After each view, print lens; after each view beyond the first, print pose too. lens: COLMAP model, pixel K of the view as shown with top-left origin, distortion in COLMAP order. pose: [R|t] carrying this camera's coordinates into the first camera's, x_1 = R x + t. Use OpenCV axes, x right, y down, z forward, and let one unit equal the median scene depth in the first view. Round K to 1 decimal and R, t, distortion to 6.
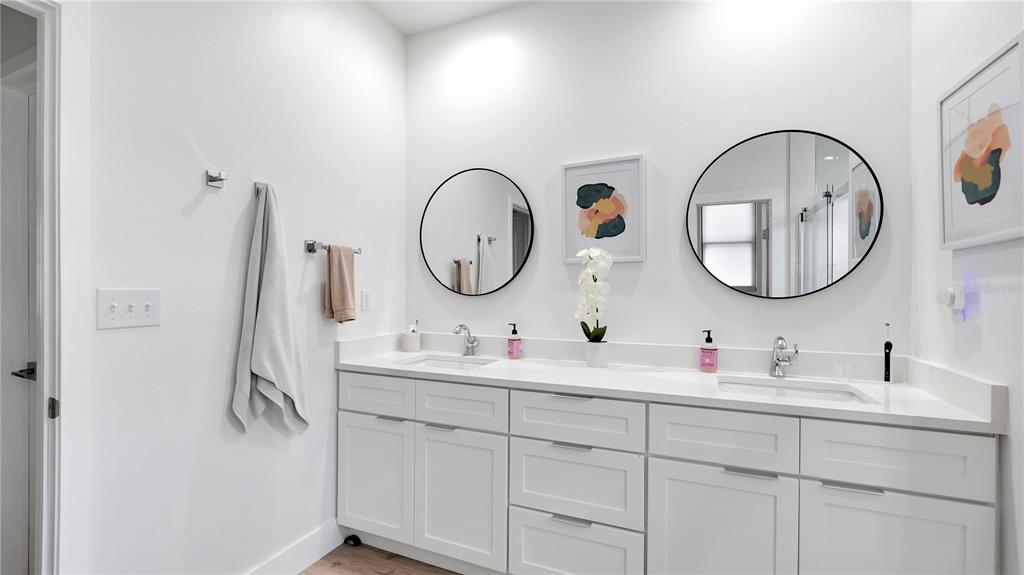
lens RADIAL K [[444.3, 0, 506.5], [0, 444.3, 289.5], [0, 0, 1]] dist [0.001207, 0.000110]
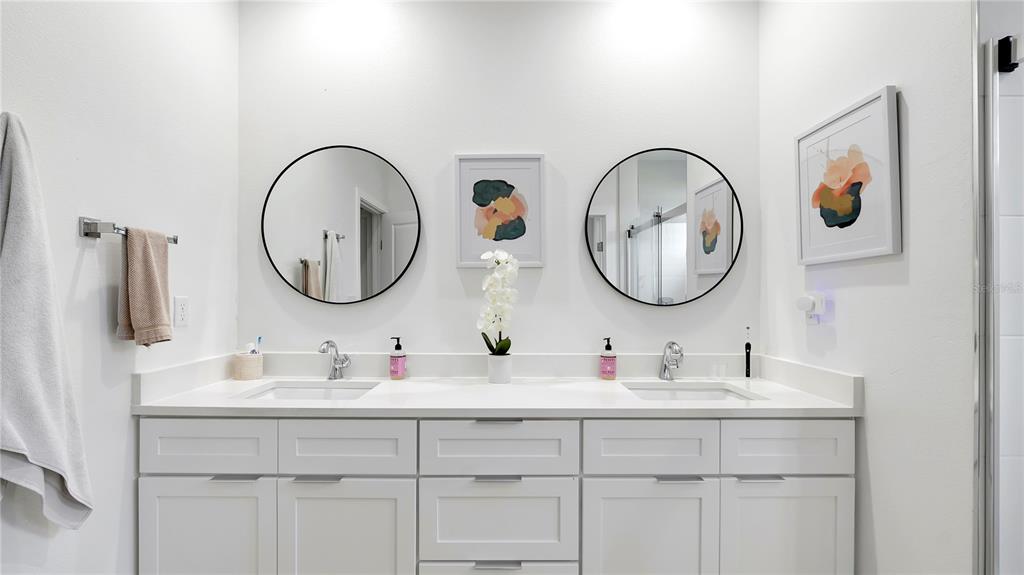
lens RADIAL K [[443.9, 0, 509.5], [0, 443.9, 298.2], [0, 0, 1]] dist [-0.001221, -0.000046]
pose [[0.910066, 0.001526, 0.414461, -0.160328], [-0.003278, 0.999988, 0.003517, -0.000409], [-0.414450, -0.004560, 0.910060, 0.177624]]
